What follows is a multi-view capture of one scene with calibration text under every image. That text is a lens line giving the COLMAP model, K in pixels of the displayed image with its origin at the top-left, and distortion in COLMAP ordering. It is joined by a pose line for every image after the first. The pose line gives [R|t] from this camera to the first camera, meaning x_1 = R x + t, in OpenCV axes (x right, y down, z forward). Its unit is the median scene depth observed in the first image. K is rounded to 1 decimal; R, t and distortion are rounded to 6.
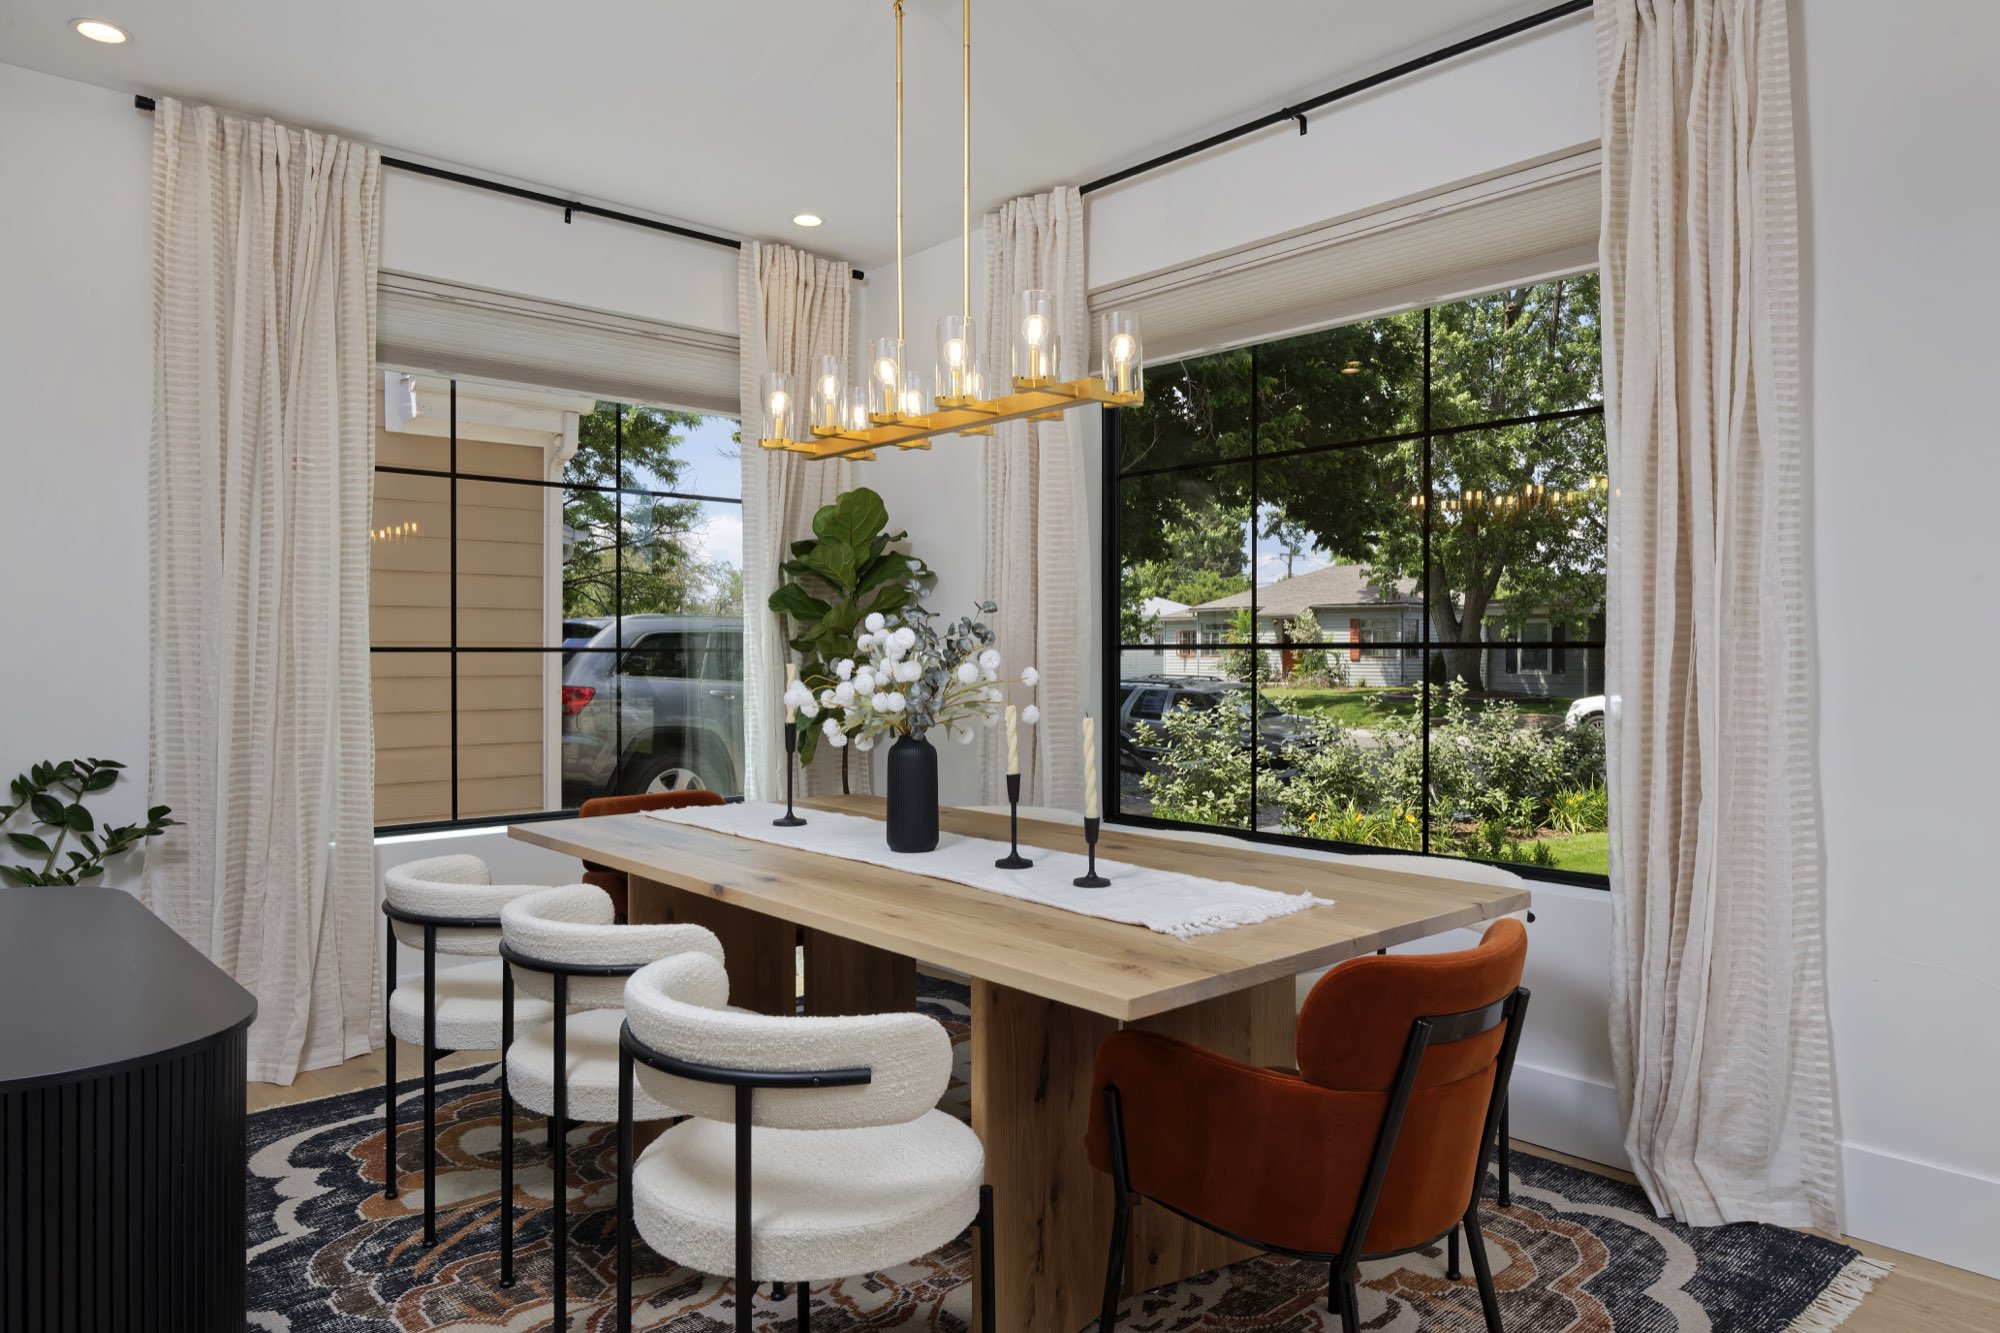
lens RADIAL K [[1275.8, 0, 1004.5], [0, 1275.8, 670.1], [0, 0, 1]] dist [0.000675, -0.001852]
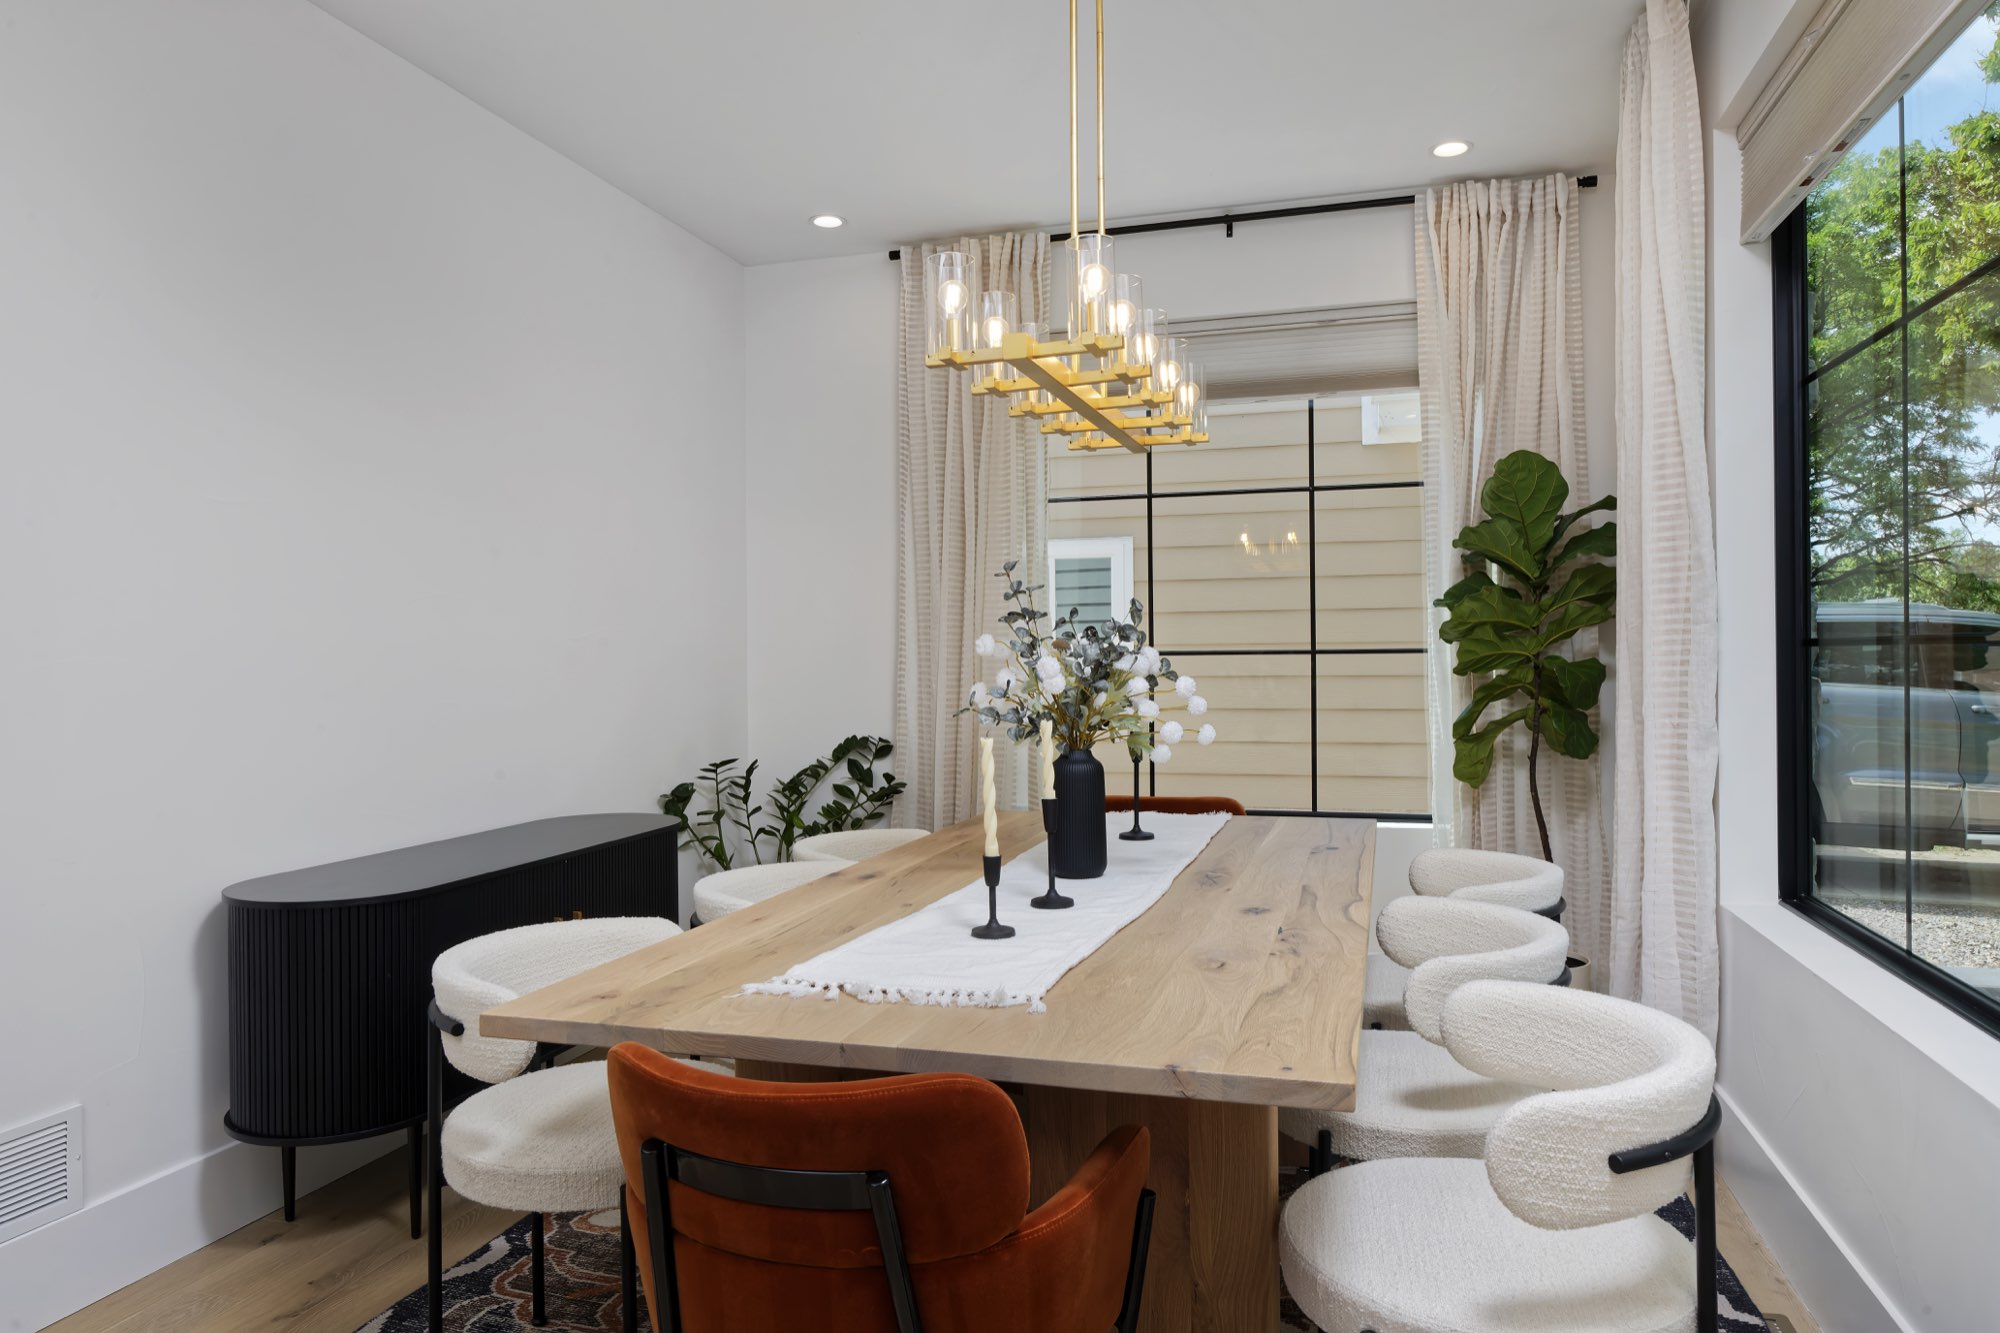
lens RADIAL K [[1275.8, 0, 1003.6], [0, 1275.8, 653.7], [0, 0, 1]] dist [0.000675, -0.001852]
pose [[0.523364, -0.007524, -0.852076, 0.425155], [-0.001458, 0.999952, -0.009726, -0.005008], [0.852108, 0.006332, 0.523327, 0.304408]]
